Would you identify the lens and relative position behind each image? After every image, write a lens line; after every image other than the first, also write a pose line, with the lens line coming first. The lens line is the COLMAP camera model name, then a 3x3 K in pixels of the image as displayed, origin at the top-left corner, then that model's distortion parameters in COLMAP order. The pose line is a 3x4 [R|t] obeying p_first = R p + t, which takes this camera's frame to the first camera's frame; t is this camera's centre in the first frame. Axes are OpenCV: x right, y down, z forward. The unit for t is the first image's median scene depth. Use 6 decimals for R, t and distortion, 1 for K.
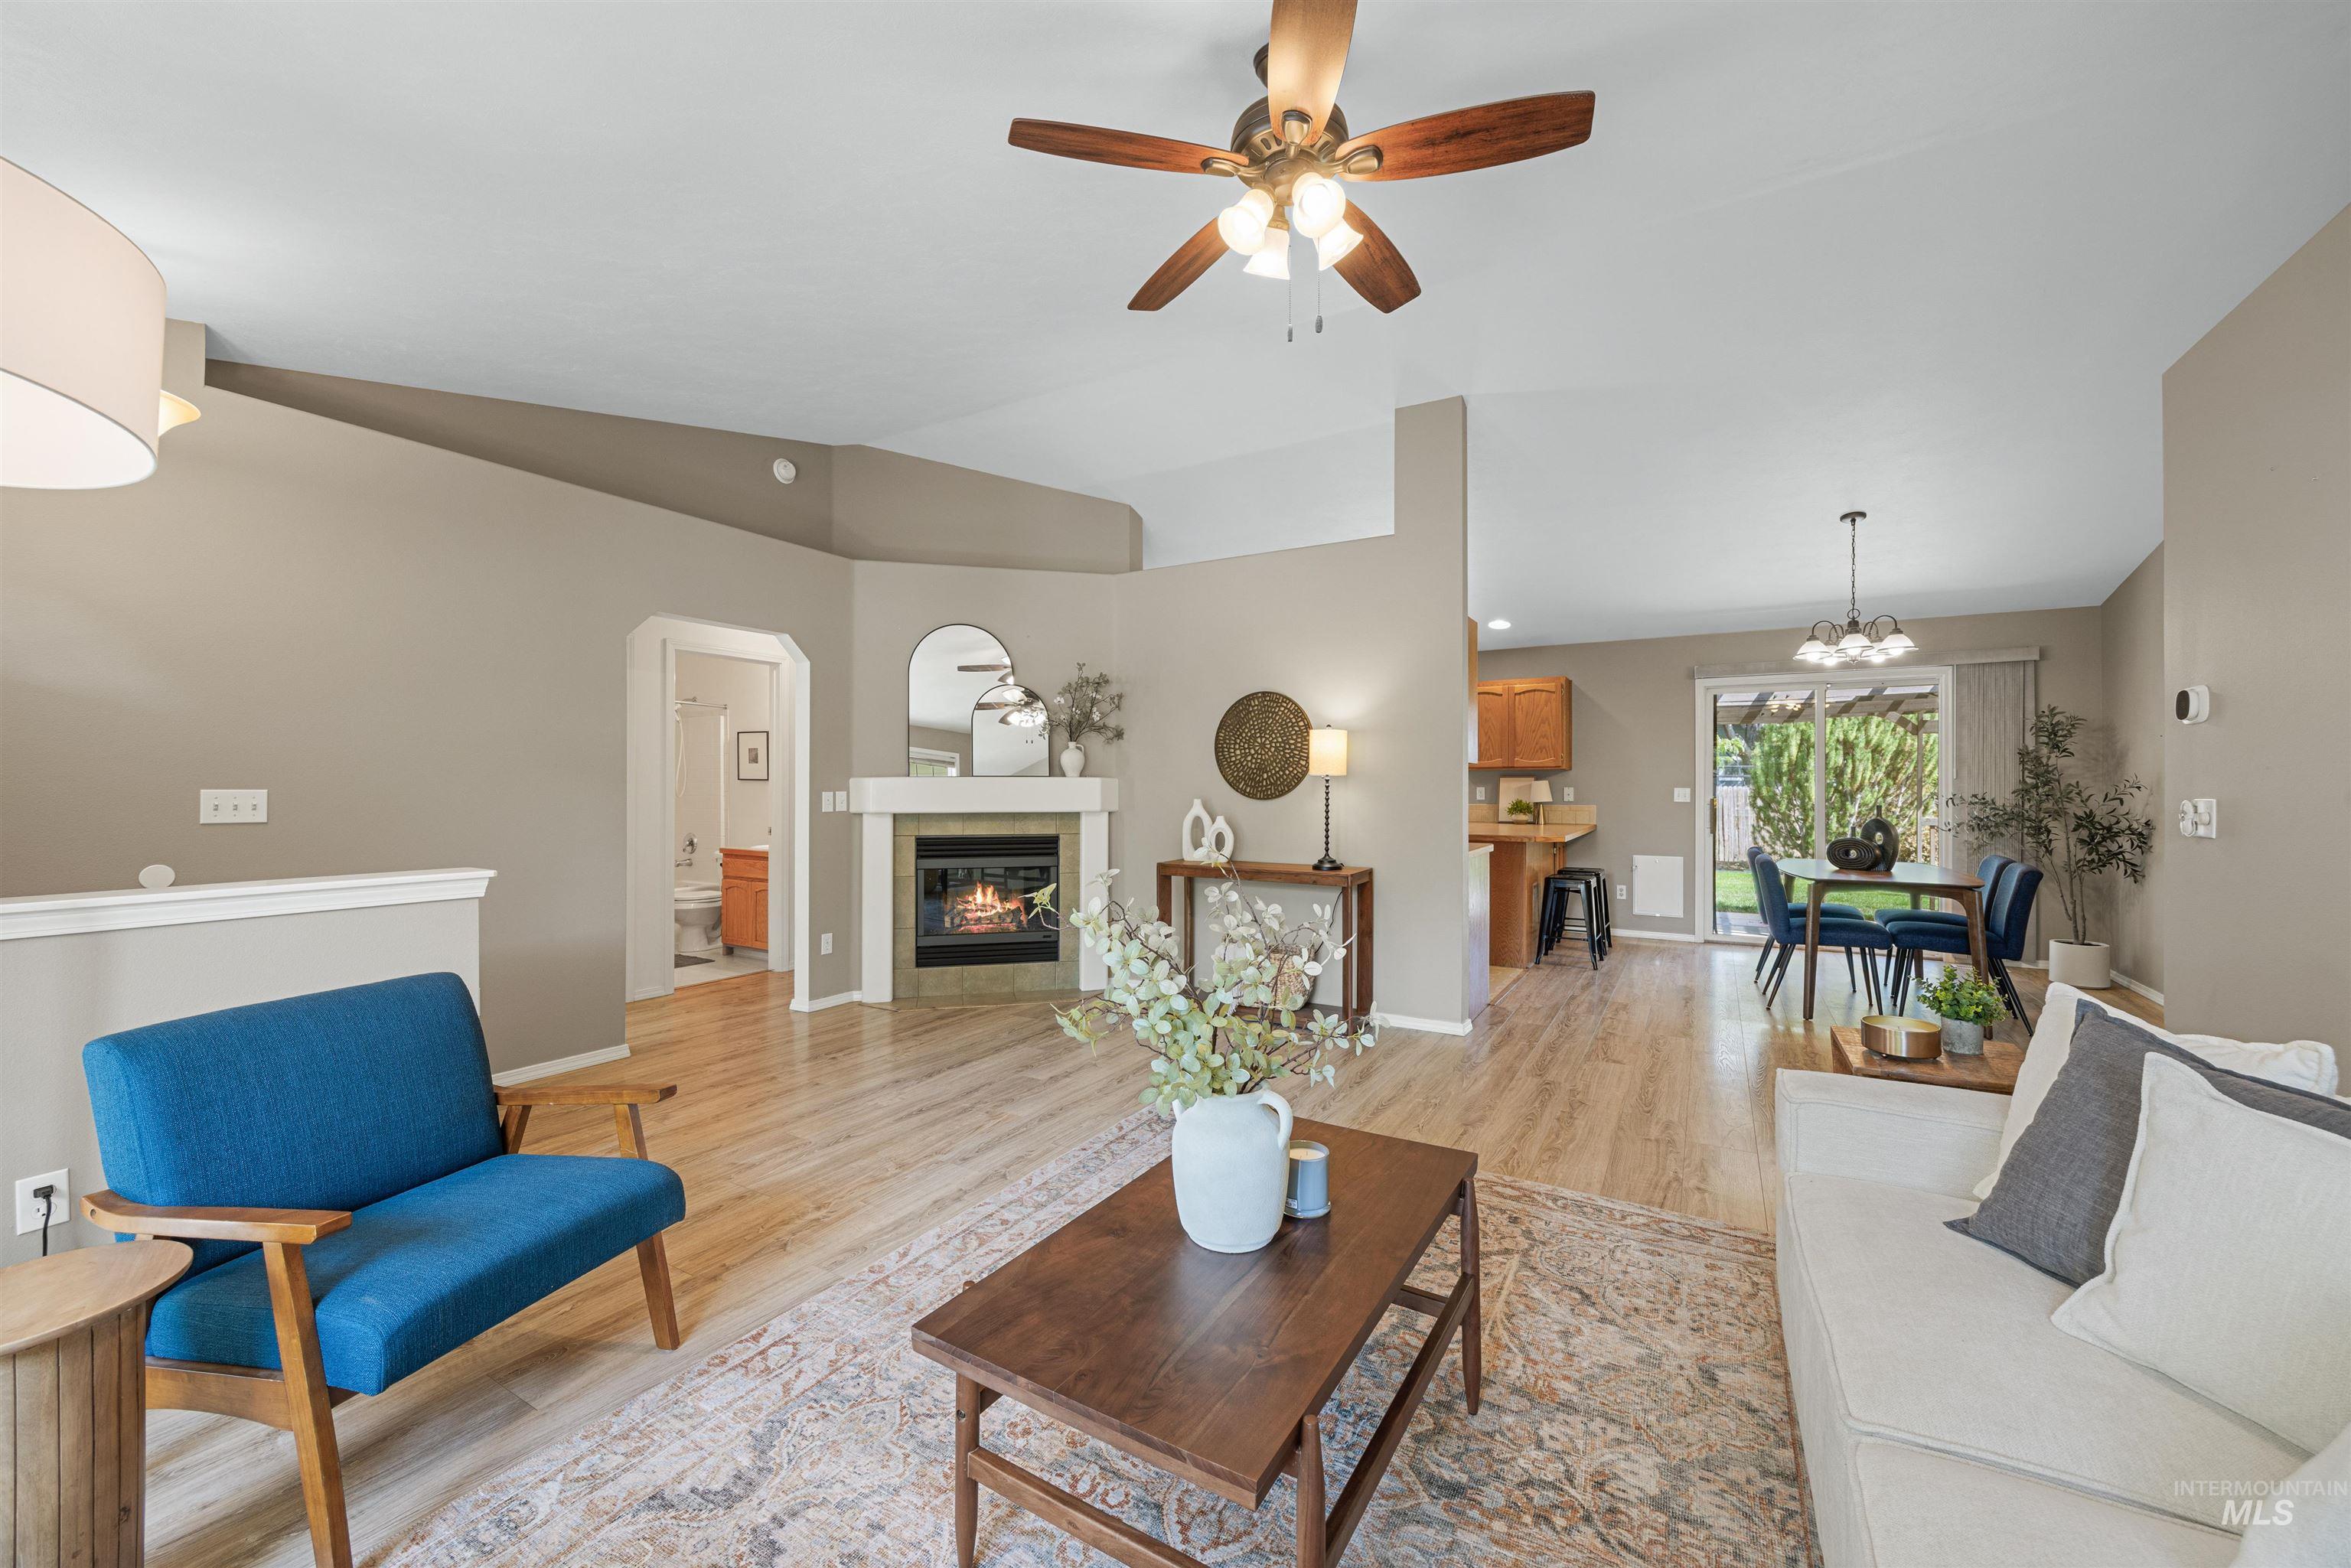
lens RADIAL K [[896.0, 0, 1182.8], [0, 896.0, 789.3], [0, 0, 1]] dist [0.000129, 0.000889]
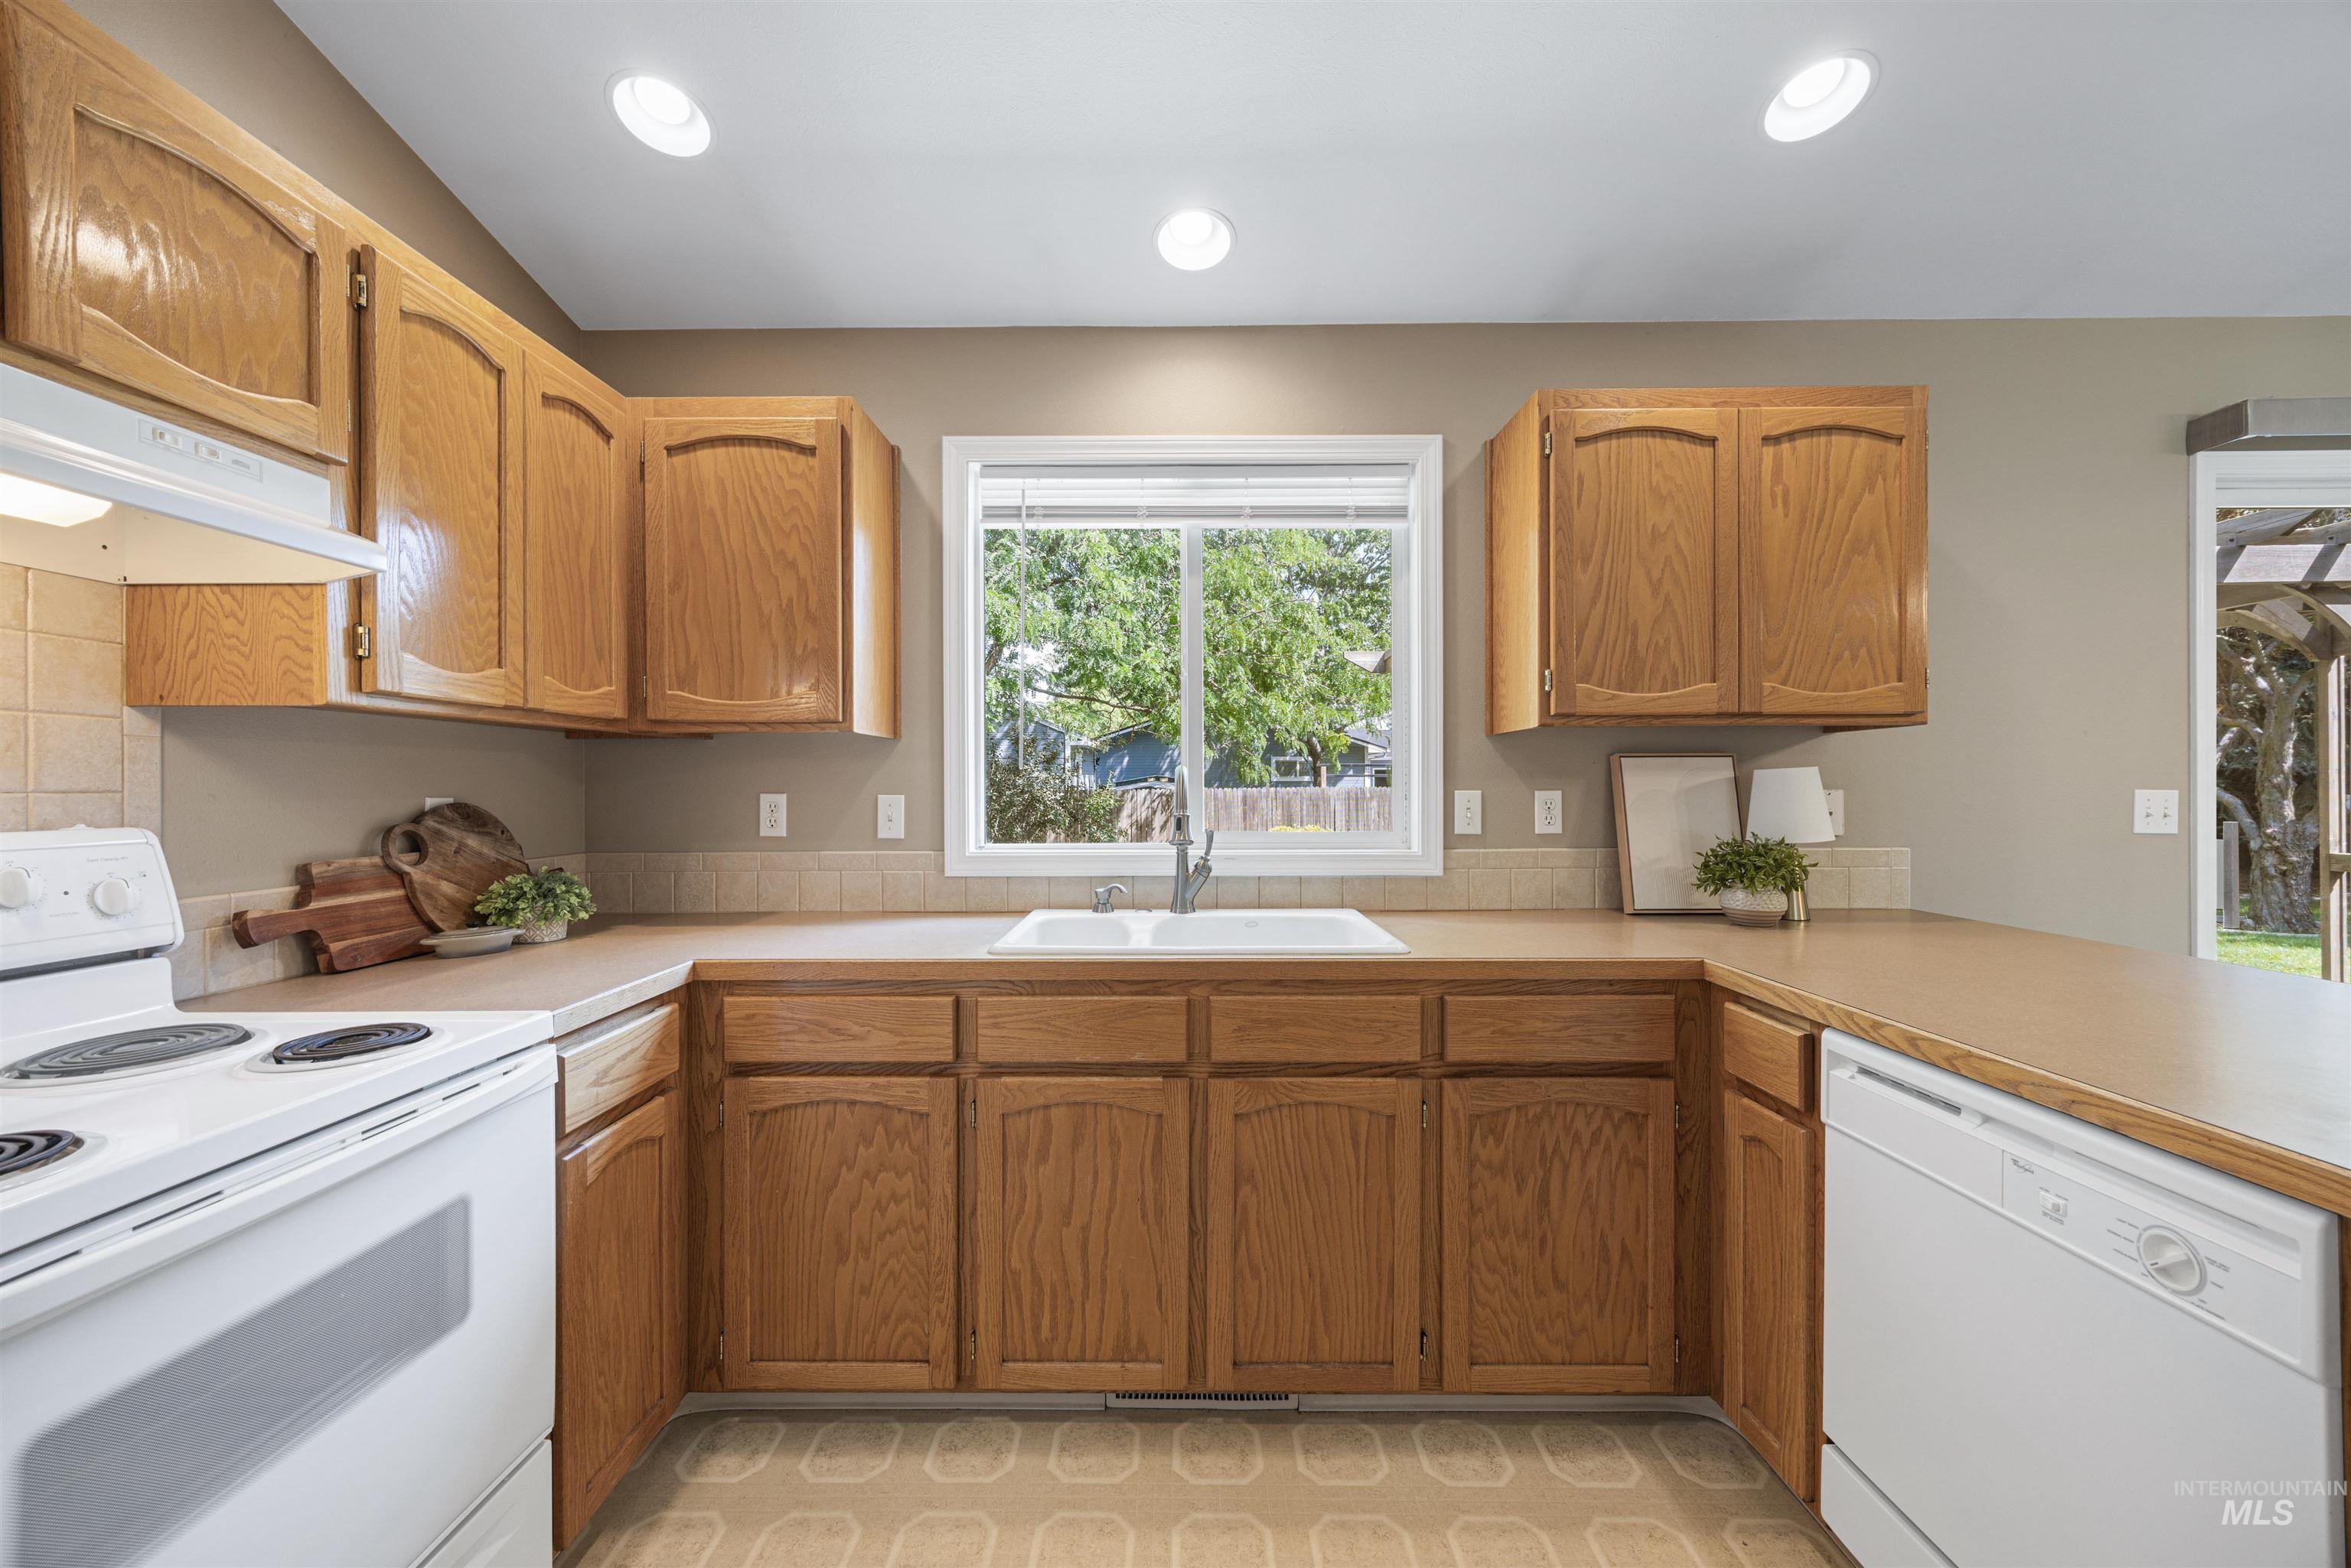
lens RADIAL K [[896.0, 0, 1168.9], [0, 896.0, 791.7], [0, 0, 1]] dist [0.000129, 0.000889]
pose [[0.871098, -0.006360, 0.491068, 0.126731], [0.005998, 0.999979, 0.002312, -0.005194], [-0.491073, 0.000932, 0.871118, 1.233854]]
